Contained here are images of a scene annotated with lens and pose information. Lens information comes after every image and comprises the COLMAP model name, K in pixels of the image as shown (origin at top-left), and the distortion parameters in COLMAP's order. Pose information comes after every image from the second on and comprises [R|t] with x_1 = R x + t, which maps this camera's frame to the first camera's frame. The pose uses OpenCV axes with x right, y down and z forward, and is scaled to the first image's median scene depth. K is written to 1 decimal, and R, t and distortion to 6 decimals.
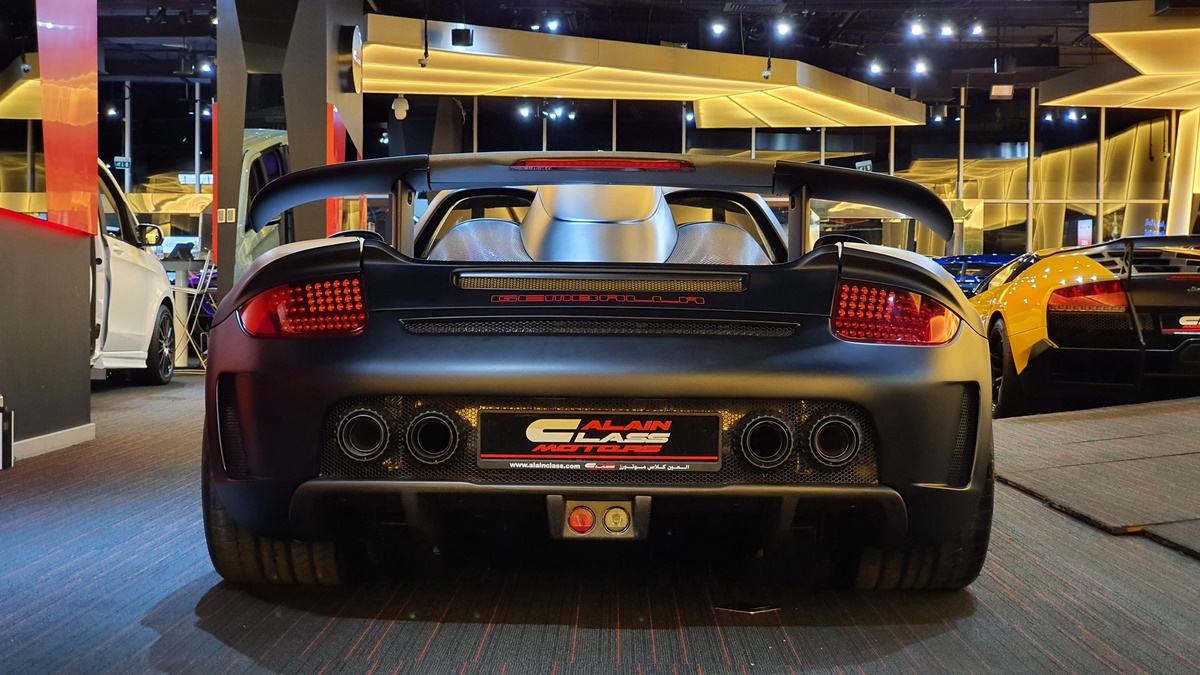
lens RADIAL K [[1752.9, 0, 602.9], [0, 1752.9, 348.1], [0, 0, 1]] dist [0.021103, 0.000000]
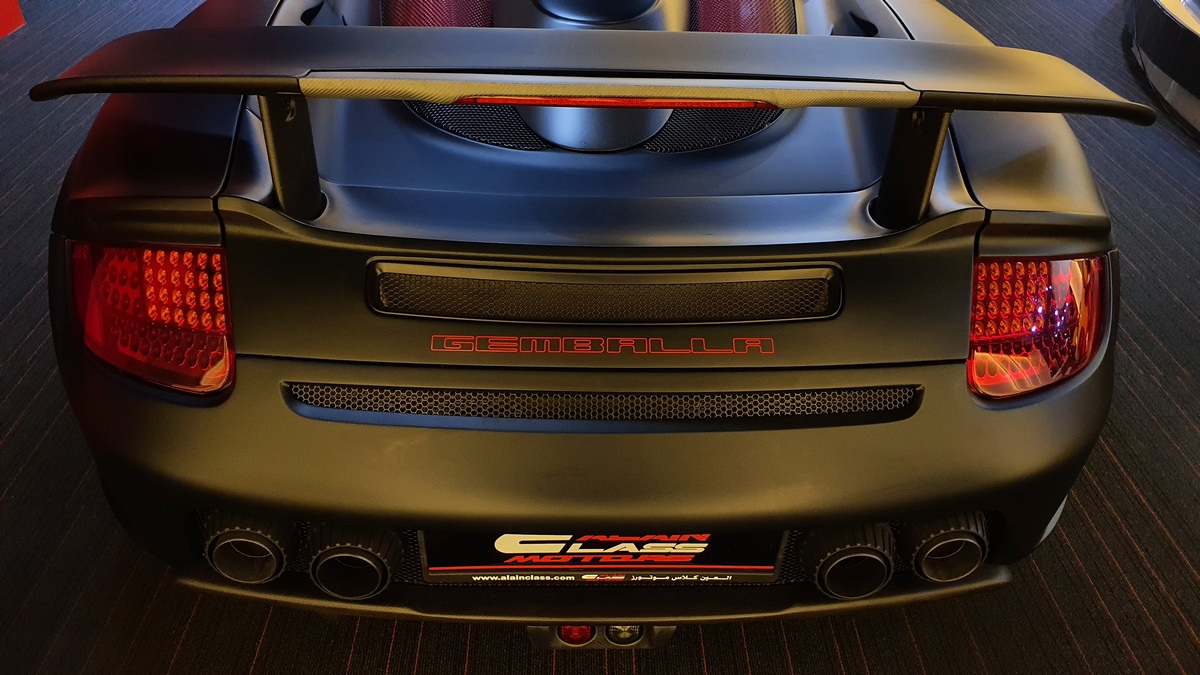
lens RADIAL K [[1004.6, 0, 611.1], [0, 1004.6, 338.5], [0, 0, 1]] dist [0.012070, -0.031859]
pose [[0.999310, 0.003402, 0.036988, -0.011765], [-0.023222, 0.834422, 0.550636, -0.198823], [-0.028991, -0.551115, 0.833925, 0.624969]]
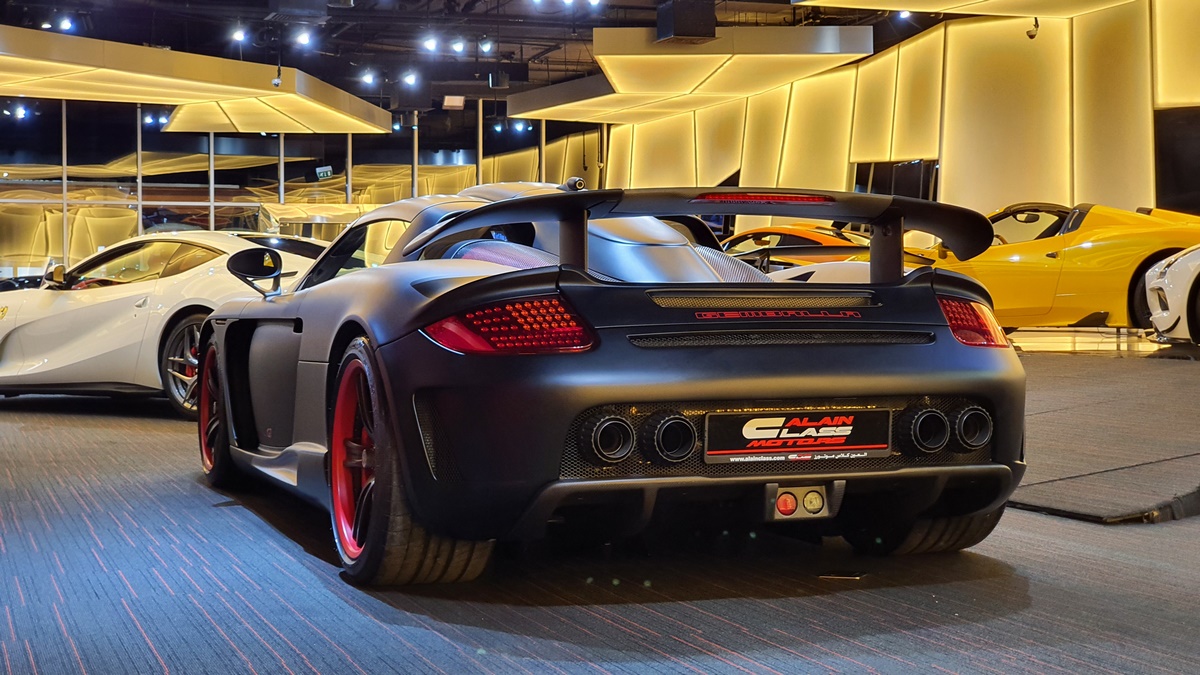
lens RADIAL K [[1752.9, 0, 597.1], [0, 1752.9, 340.8], [0, 0, 1]] dist [0.021103, 0.000000]
pose [[0.936225, -0.021944, 0.350717, -0.465917], [0.023706, 0.999719, -0.000731, -0.010990], [-0.350602, 0.008998, 0.936481, -0.043938]]
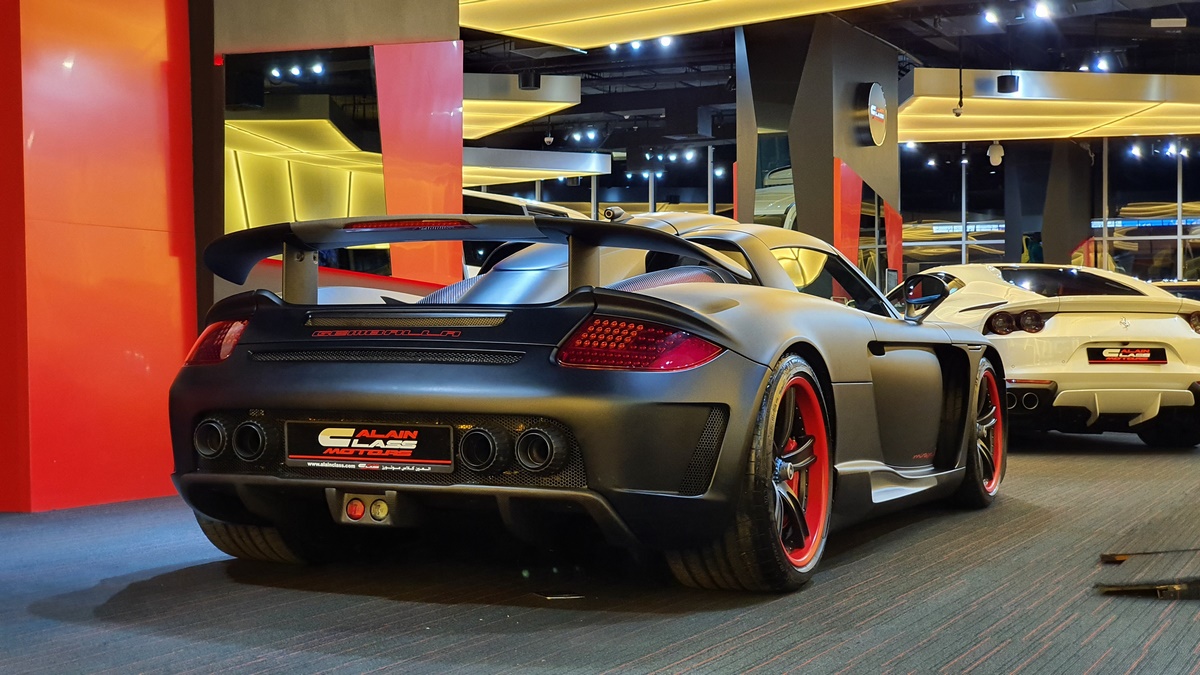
lens RADIAL K [[1752.9, 0, 588.7], [0, 1752.9, 337.1], [0, 0, 1]] dist [0.021103, 0.000000]
pose [[0.908290, -0.008275, -0.418260, 0.575951], [-0.005808, 0.999459, -0.032386, 0.012767], [0.418302, 0.031846, 0.907750, -0.062998]]
